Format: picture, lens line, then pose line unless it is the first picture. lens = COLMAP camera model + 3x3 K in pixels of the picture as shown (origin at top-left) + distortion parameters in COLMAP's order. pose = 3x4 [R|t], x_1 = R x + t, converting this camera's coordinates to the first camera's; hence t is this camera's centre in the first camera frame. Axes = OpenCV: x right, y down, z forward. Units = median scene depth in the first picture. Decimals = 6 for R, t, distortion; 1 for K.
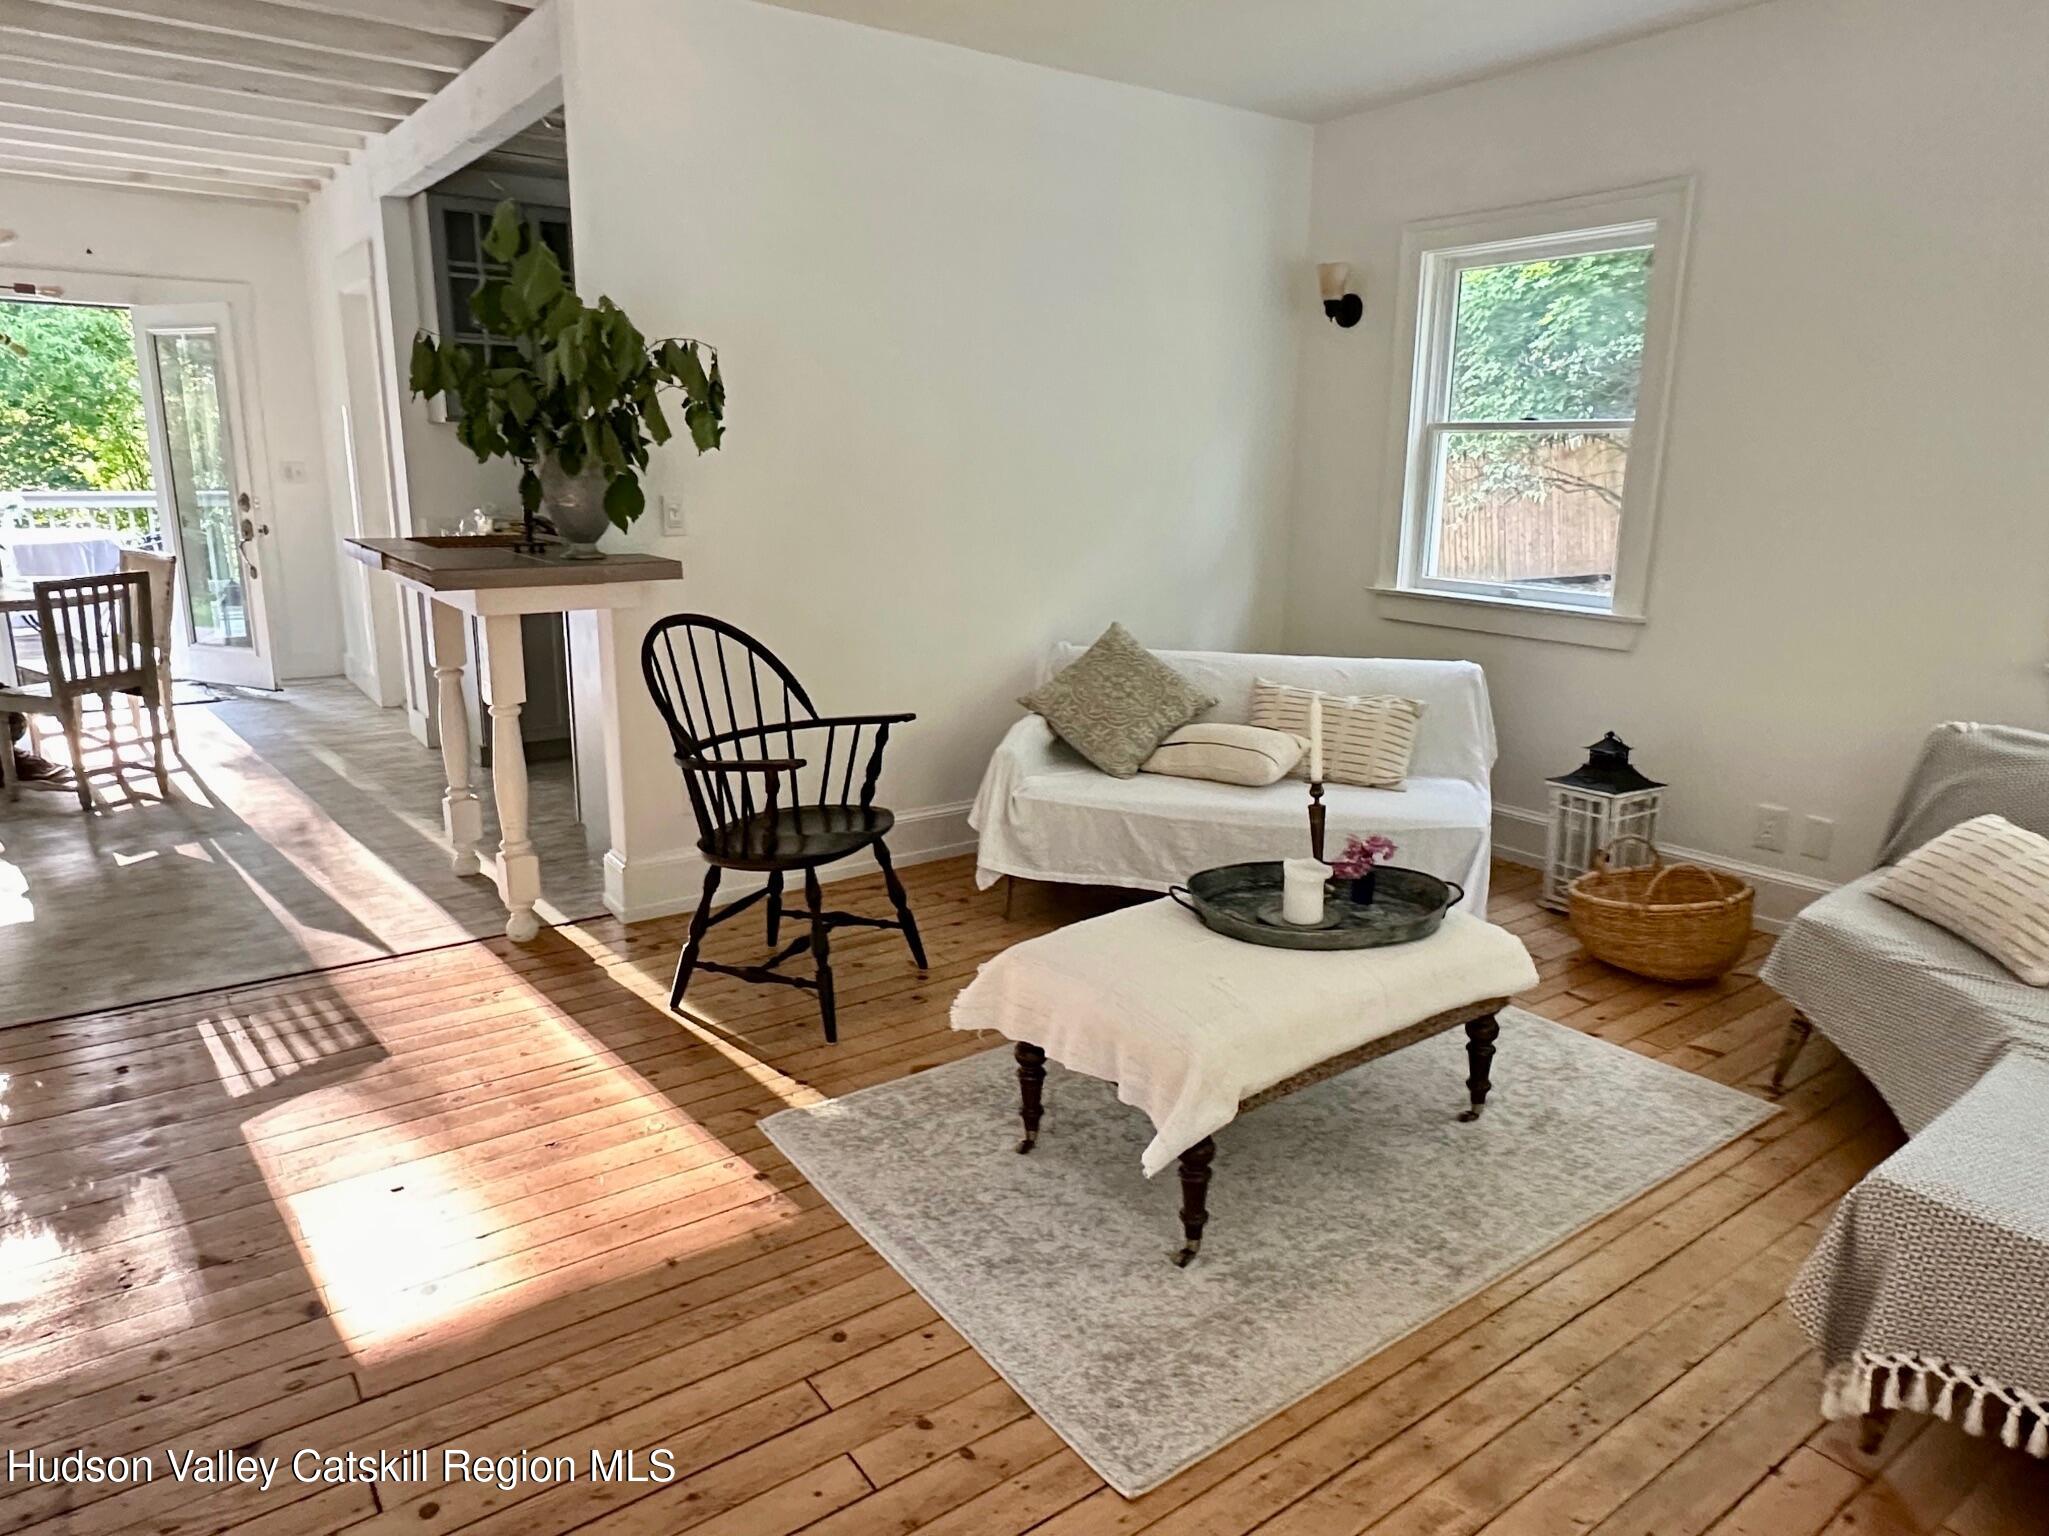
lens RADIAL K [[1302.7, 0, 1024.5], [0, 1302.7, 768.0], [0, 0, 1]] dist [-0.004373, 0.000804]
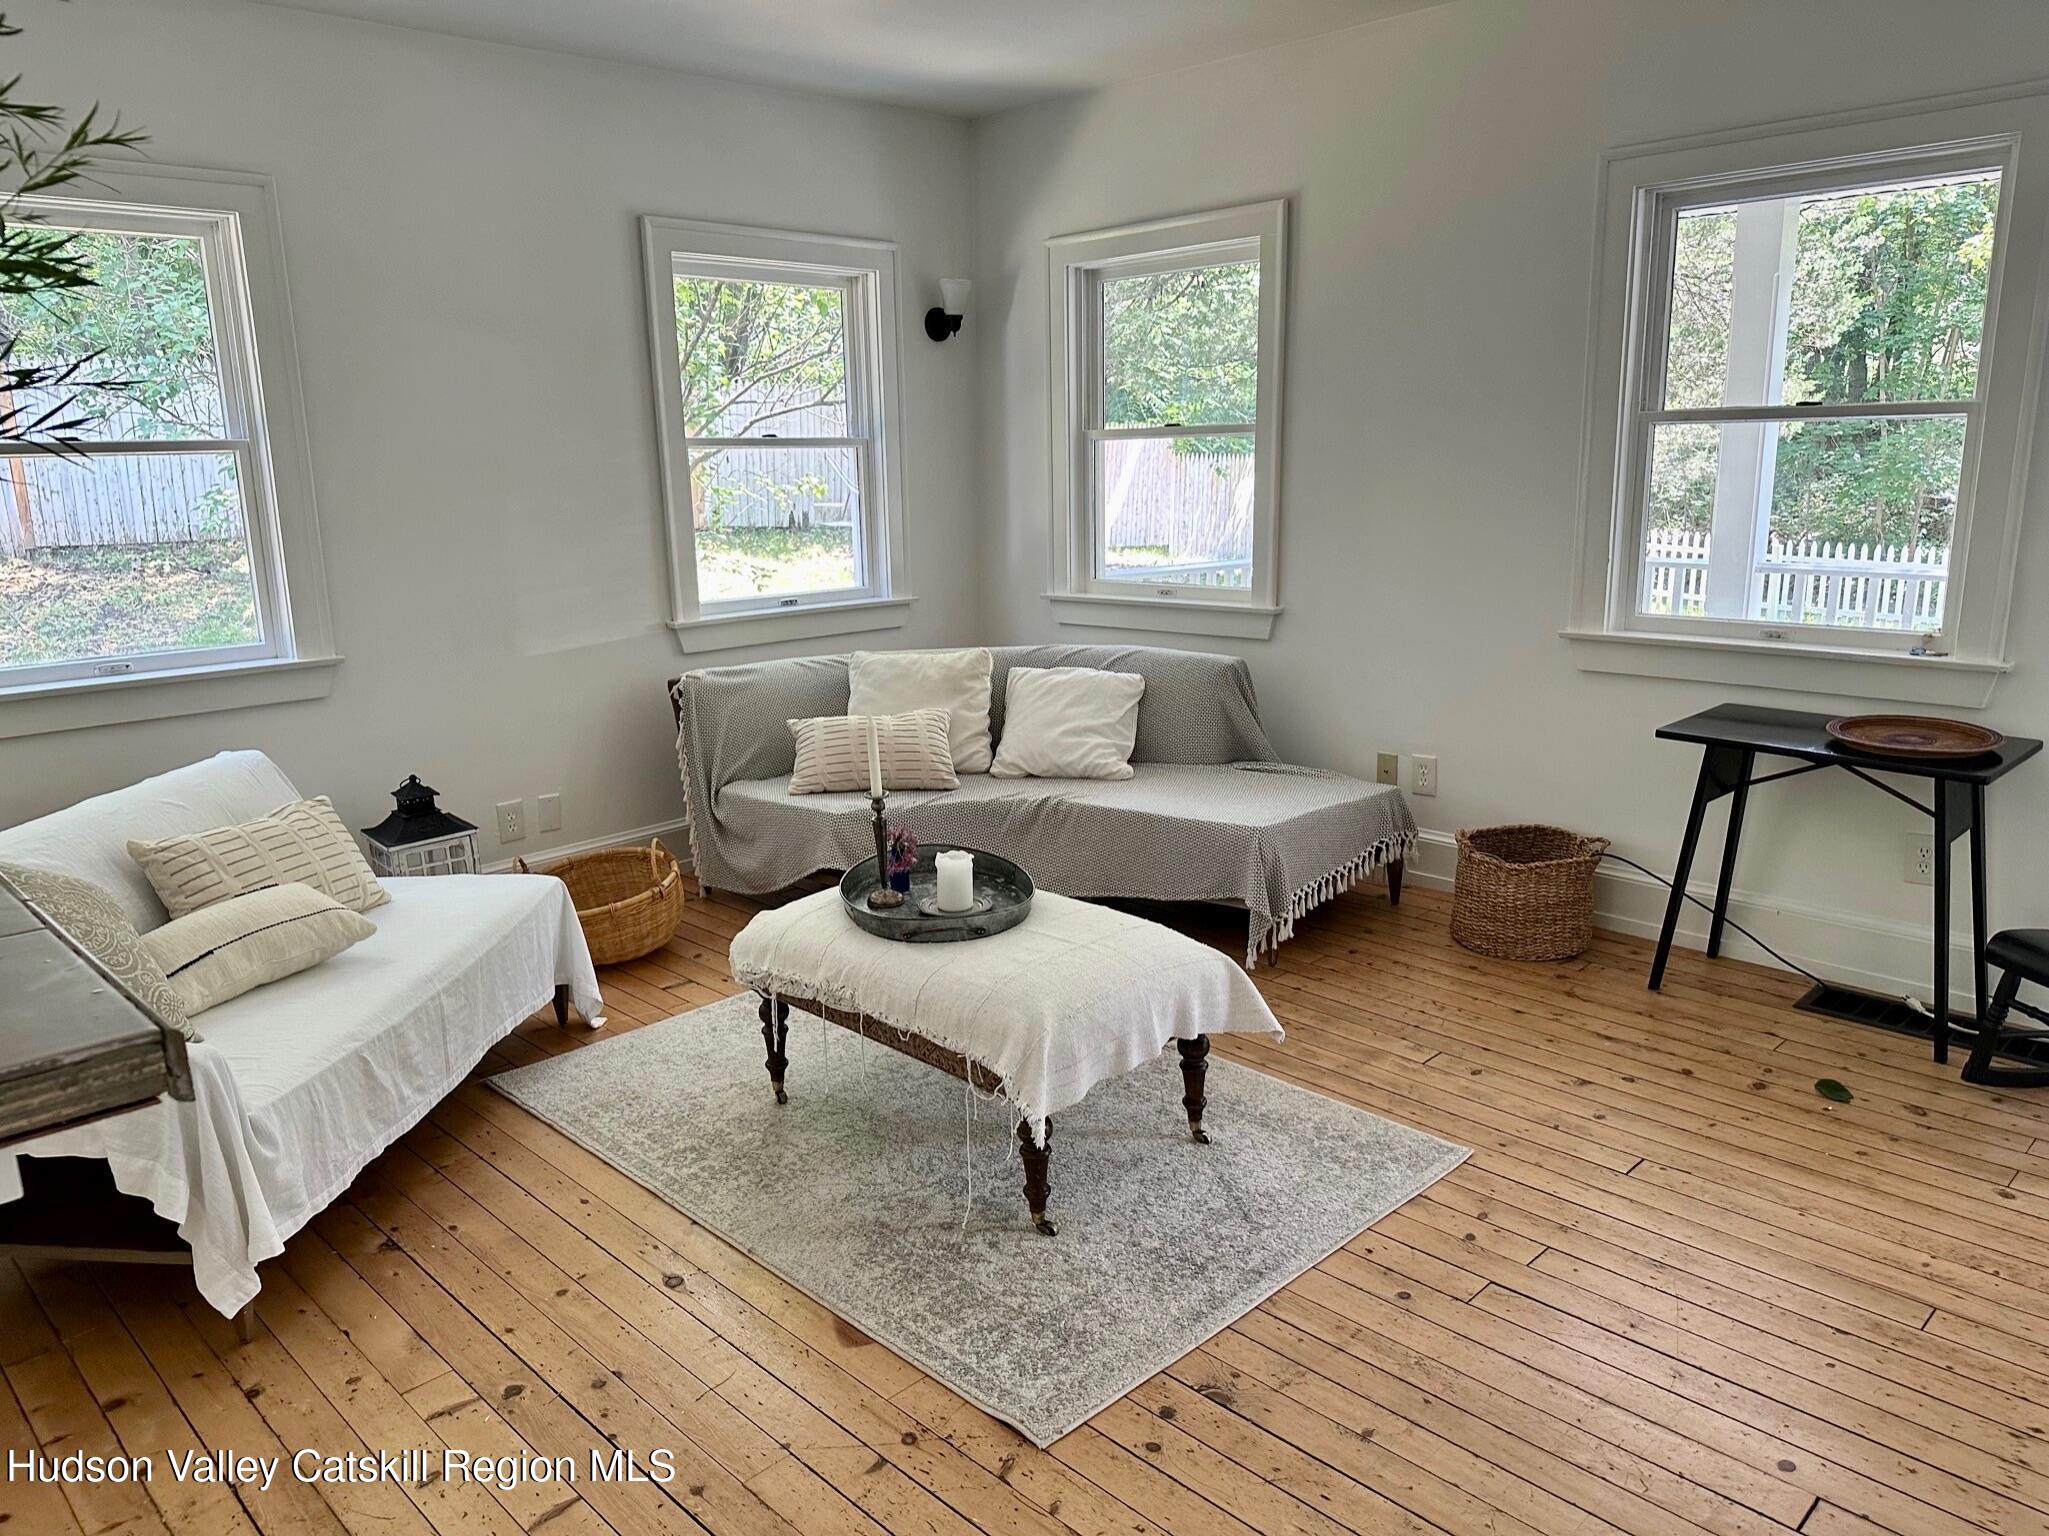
lens RADIAL K [[1434.3, 0, 987.8], [0, 1434.3, 776.8], [0, 0, 1]] dist [0.091656, -0.001850]
pose [[-0.140857, -0.226743, 0.963715, -0.715085], [0.256785, 0.931740, 0.256752, -0.221385], [-0.956149, 0.283633, -0.073018, 0.800827]]
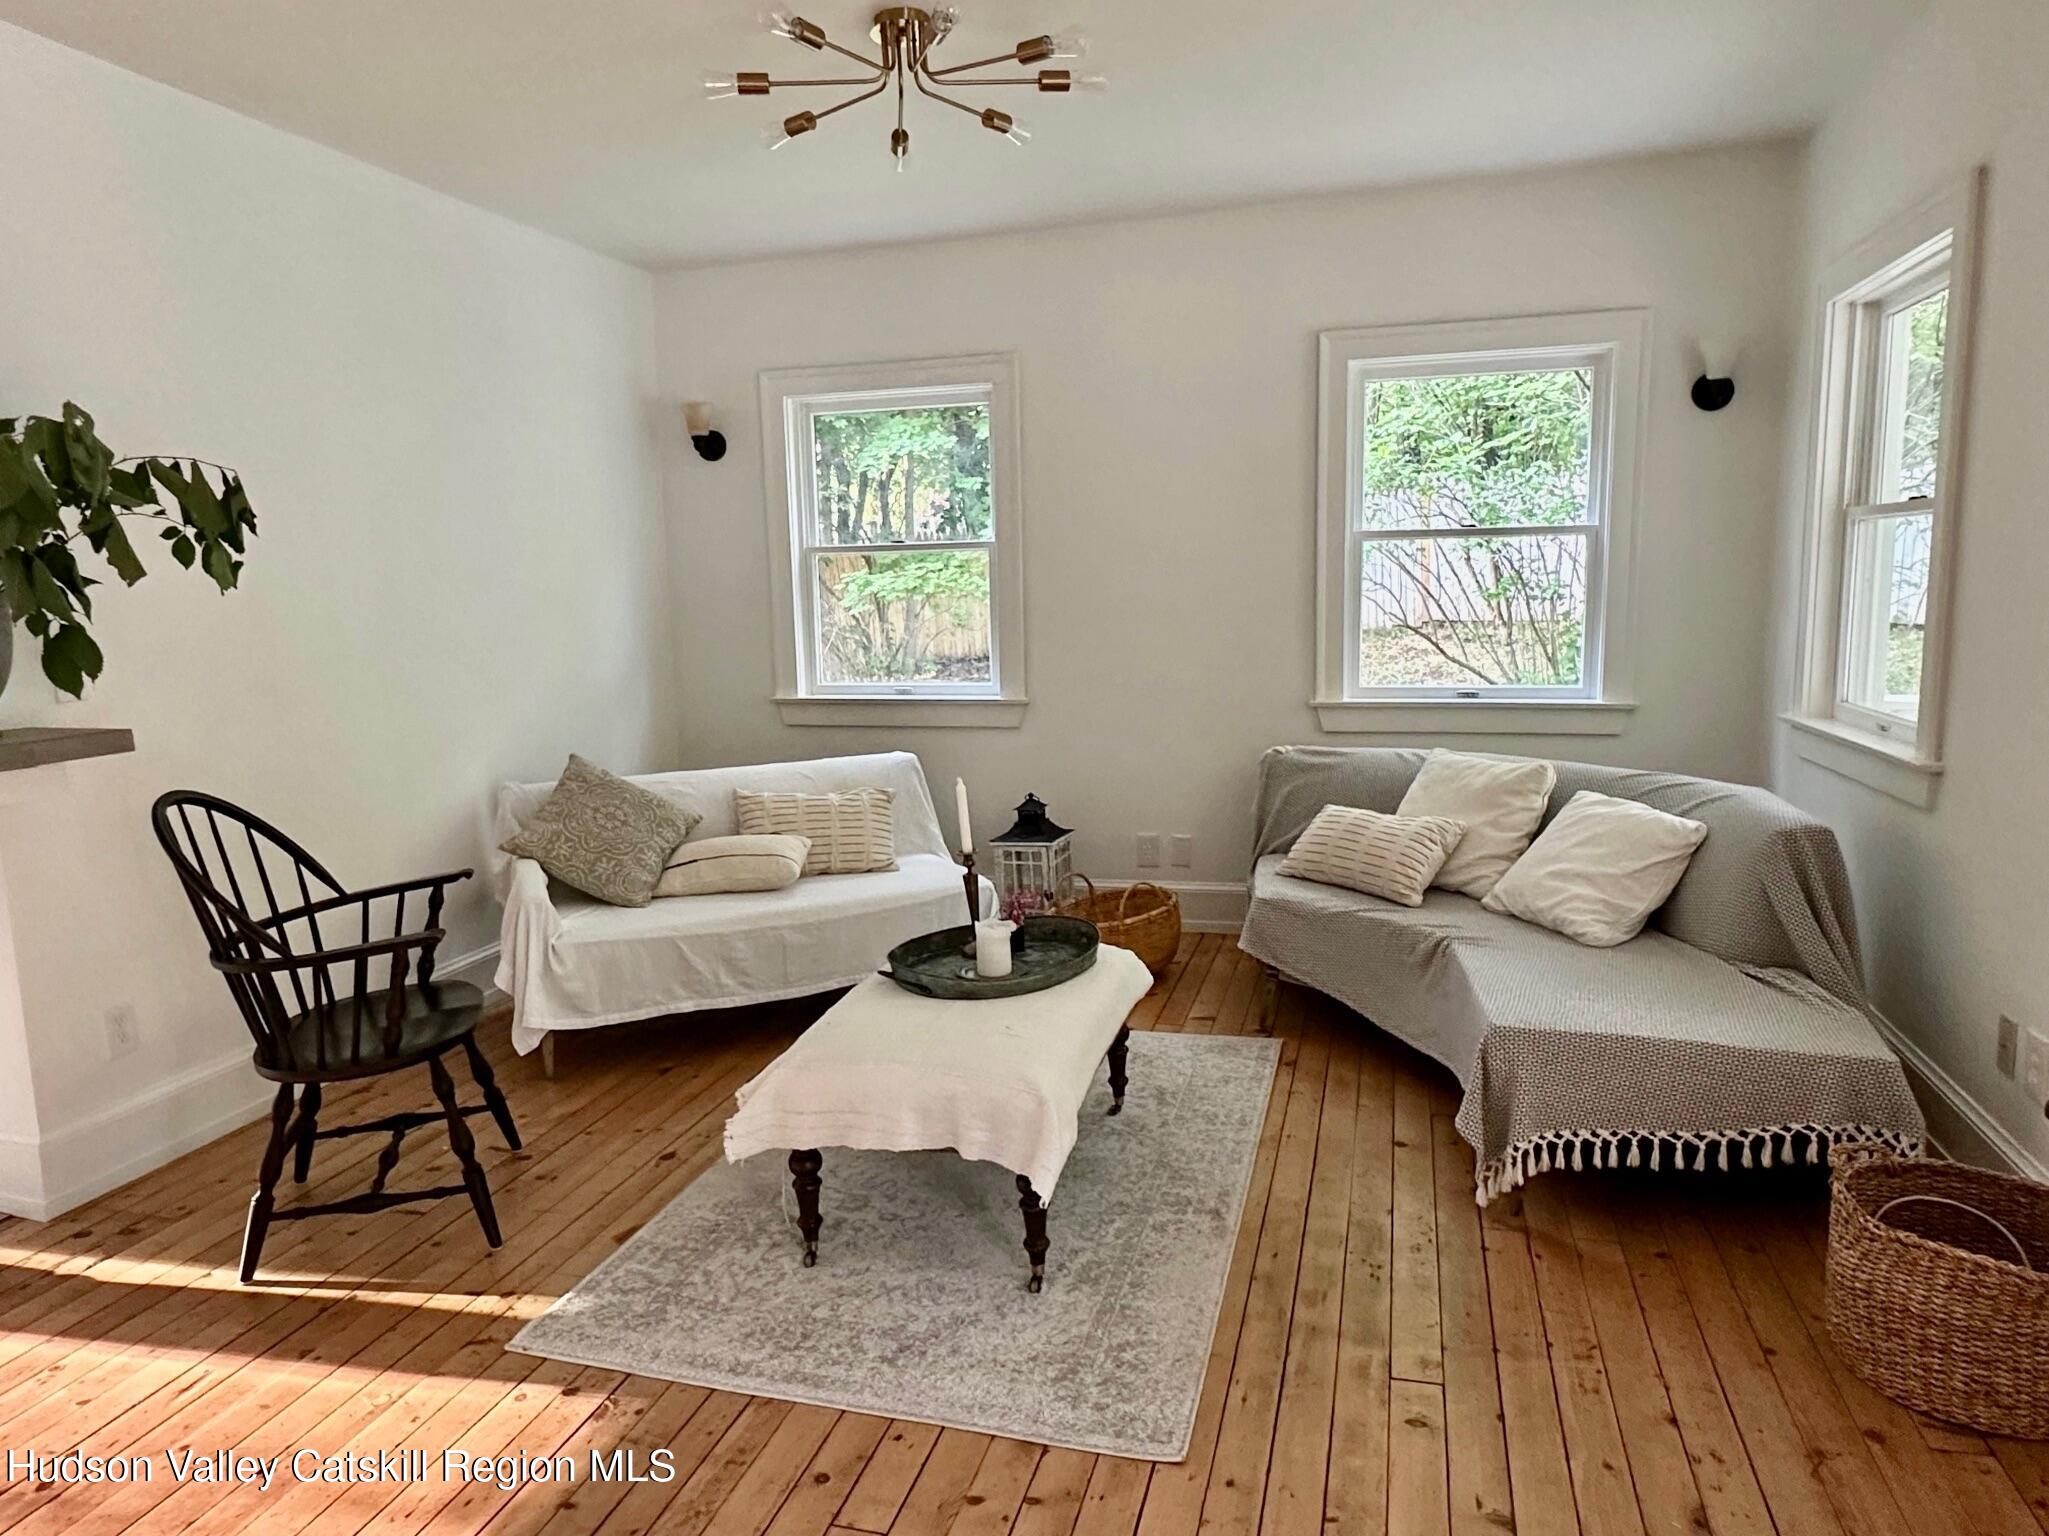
lens RADIAL K [[1302.7, 0, 1024.5], [0, 1302.7, 768.0], [0, 0, 1]] dist [-0.004373, 0.000804]
pose [[0.783629, -0.119510, 0.609625, -0.338700], [0.177142, 0.983567, -0.034886, -0.011451], [-0.595438, 0.135328, 0.791922, 0.049109]]
